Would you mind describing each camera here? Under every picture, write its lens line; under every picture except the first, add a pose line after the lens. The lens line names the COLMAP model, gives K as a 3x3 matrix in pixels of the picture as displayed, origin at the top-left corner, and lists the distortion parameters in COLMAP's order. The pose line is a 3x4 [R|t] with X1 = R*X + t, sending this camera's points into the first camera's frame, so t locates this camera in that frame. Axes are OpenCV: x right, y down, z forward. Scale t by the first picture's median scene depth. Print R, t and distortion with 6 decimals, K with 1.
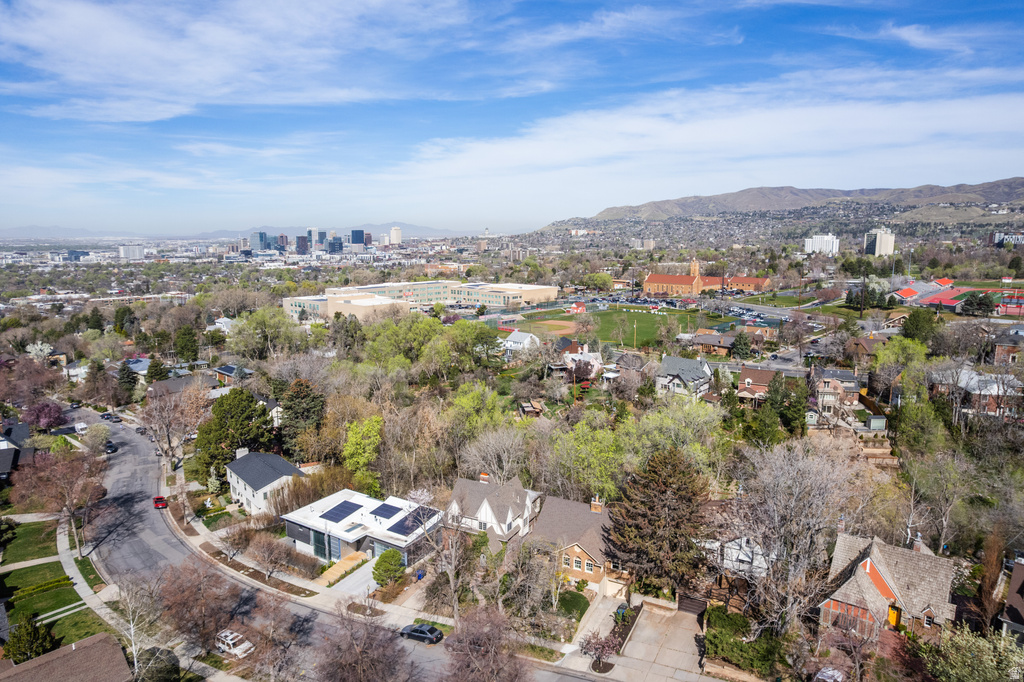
lens RADIAL K [[663.1, 0, 509.9], [0, 663.1, 336.8], [0, 0, 1]] dist [-0.080280, 0.071589]
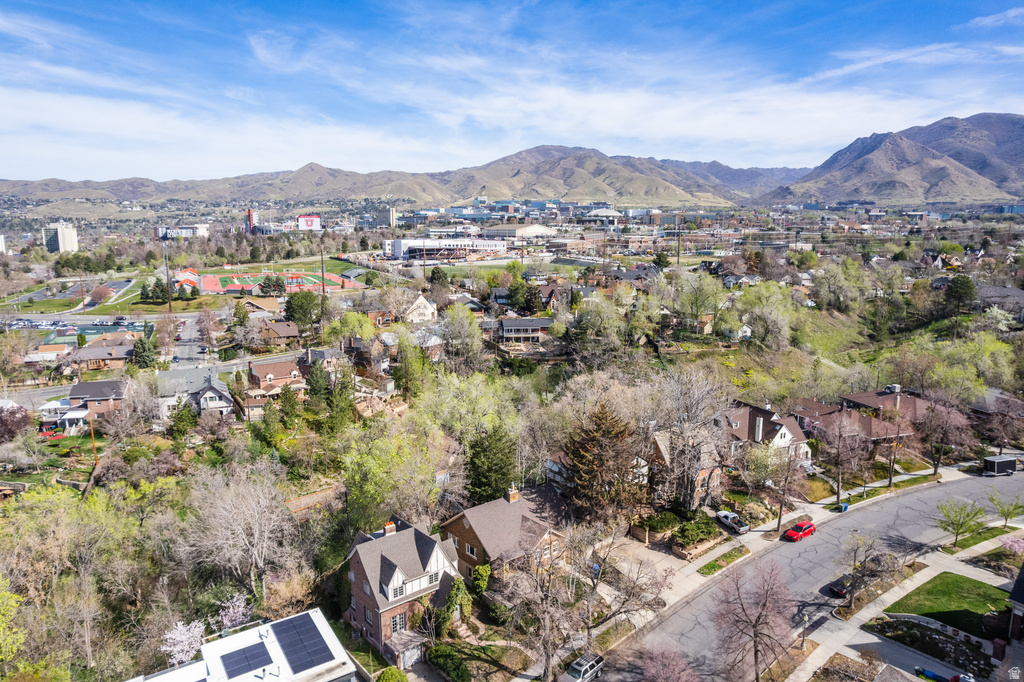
lens RADIAL K [[663.1, 0, 510.6], [0, 663.1, 337.7], [0, 0, 1]] dist [-0.080280, 0.071589]
pose [[0.378456, -0.151390, 0.913155, -0.279160], [0.144274, 0.984125, 0.103361, -0.028090], [-0.914306, 0.092626, 0.394290, 0.231060]]
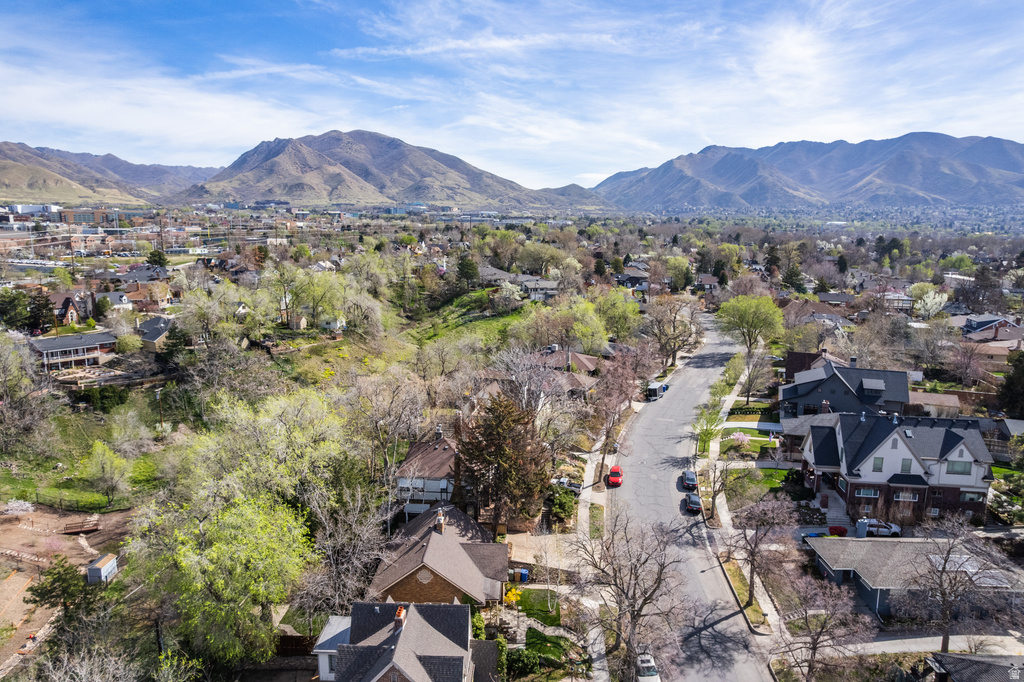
lens RADIAL K [[663.1, 0, 513.0], [0, 663.1, 345.9], [0, 0, 1]] dist [-0.080280, 0.071589]
pose [[-0.439489, -0.157313, 0.884365, -0.214503], [0.136630, 0.961381, 0.238911, -0.045268], [-0.887796, 0.225829, -0.401023, 0.460047]]
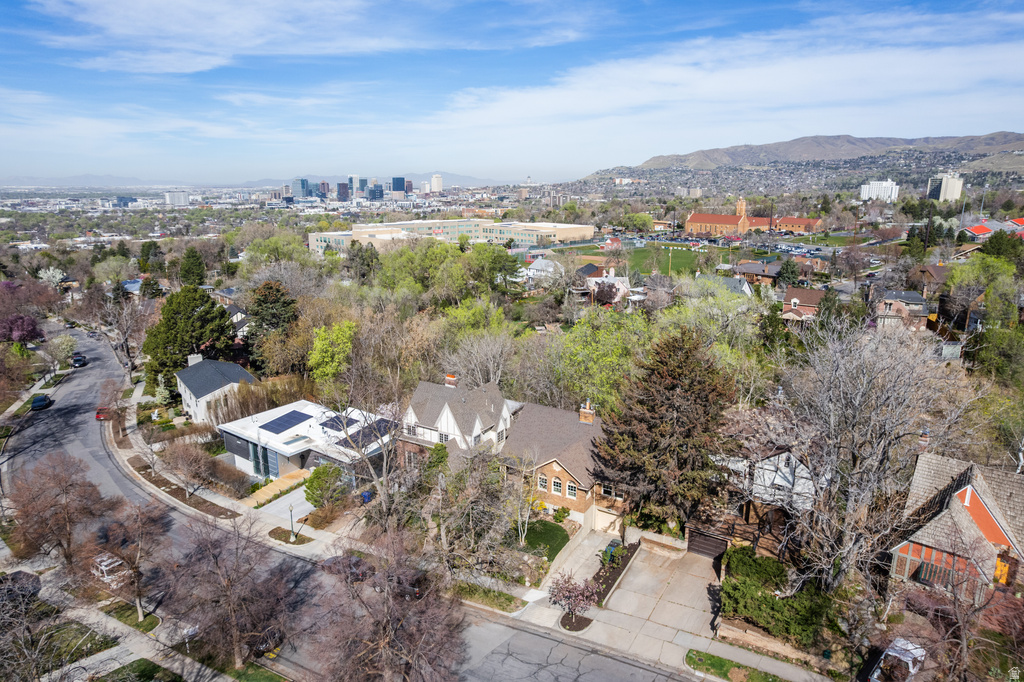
lens RADIAL K [[663.1, 0, 509.8], [0, 663.1, 335.6], [0, 0, 1]] dist [-0.080280, 0.071589]
pose [[0.997906, 0.018947, -0.061839, 0.033783], [-0.014550, 0.997385, 0.070798, 0.043450], [0.063018, -0.069750, 0.995572, 0.092204]]
